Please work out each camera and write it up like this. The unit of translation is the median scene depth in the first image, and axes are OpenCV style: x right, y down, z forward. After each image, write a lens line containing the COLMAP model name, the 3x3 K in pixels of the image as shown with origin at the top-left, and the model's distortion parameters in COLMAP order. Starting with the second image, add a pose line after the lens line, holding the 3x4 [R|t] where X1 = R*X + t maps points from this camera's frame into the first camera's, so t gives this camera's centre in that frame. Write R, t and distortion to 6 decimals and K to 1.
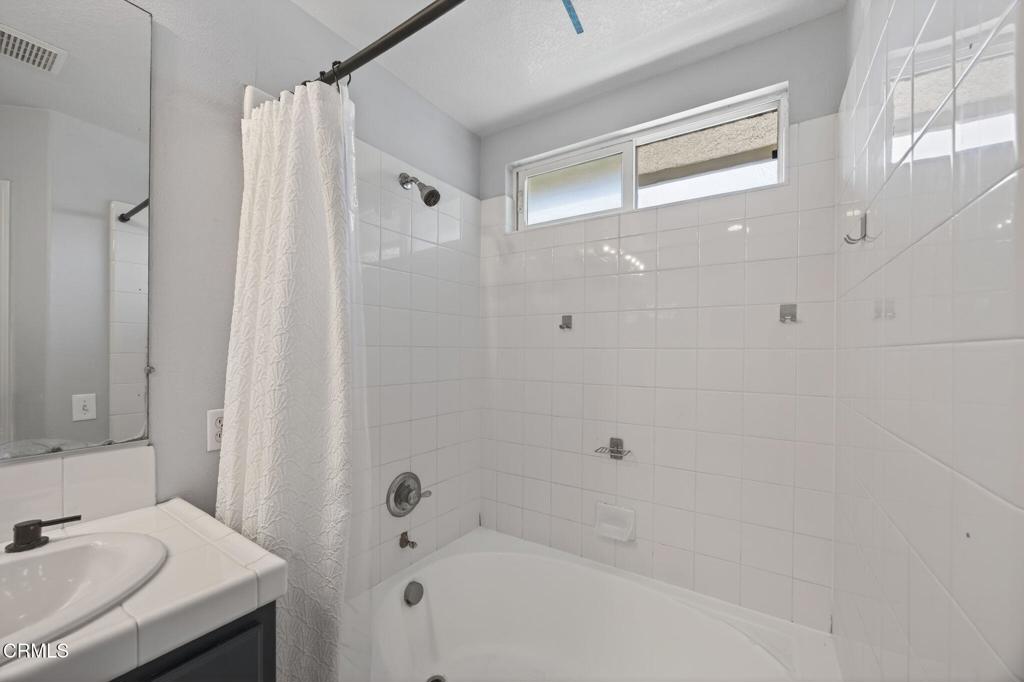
lens RADIAL K [[391.7, 0, 502.1], [0, 391.7, 351.2], [0, 0, 1]] dist [-0.003250, 0.000004]
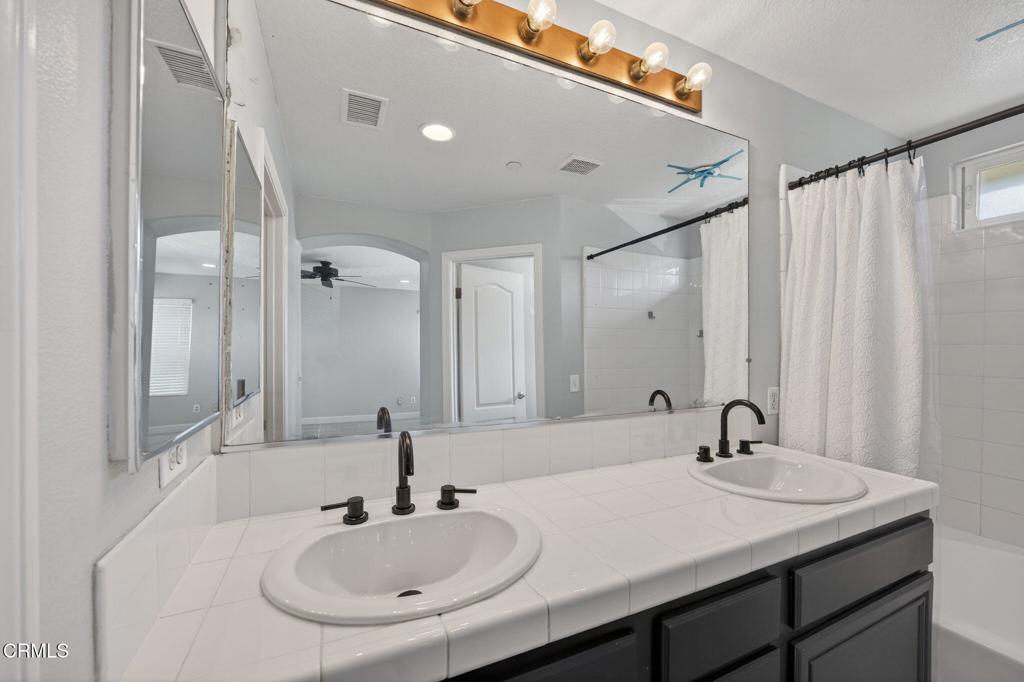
lens RADIAL K [[397.8, 0, 518.4], [0, 397.8, 347.9], [0, 0, 1]] dist [-0.033335, 0.015024]
pose [[0.864348, 0.003901, -0.502880, -0.528591], [-0.000195, 0.999972, 0.007421, -0.009618], [0.502895, -0.006316, 0.864324, -0.517442]]
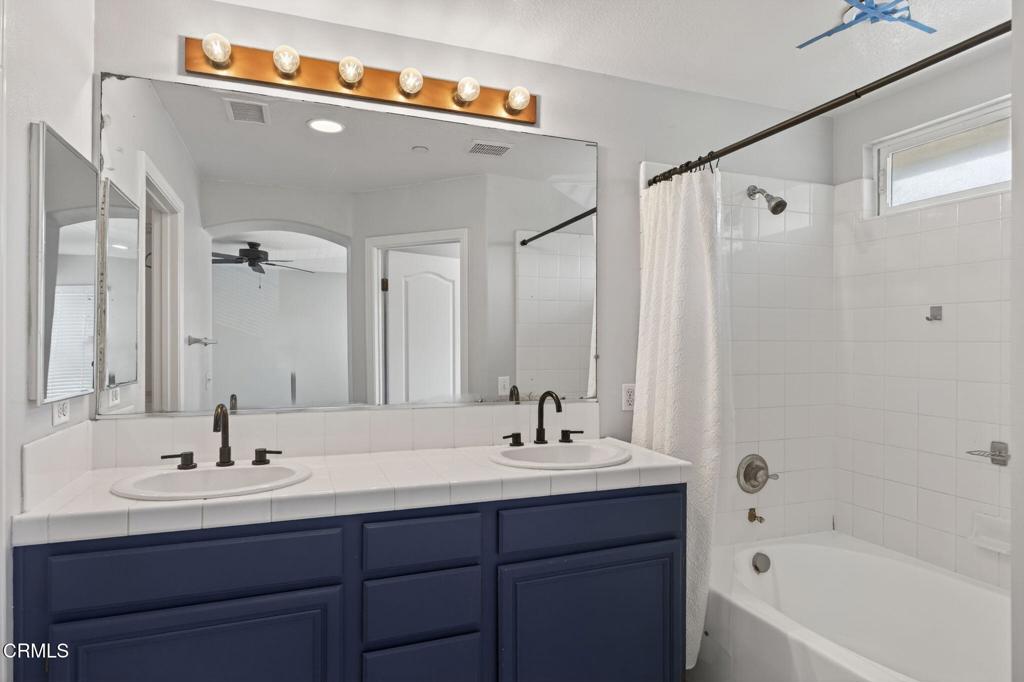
lens RADIAL K [[576.2, 0, 521.1], [0, 576.2, 344.2], [0, 0, 1]] dist [-0.009353, 0.000643]
pose [[0.827230, -0.001298, -0.561862, 0.121859], [0.001847, 0.999998, 0.000411, -0.004895], [0.561861, -0.001378, 0.827231, -0.704276]]
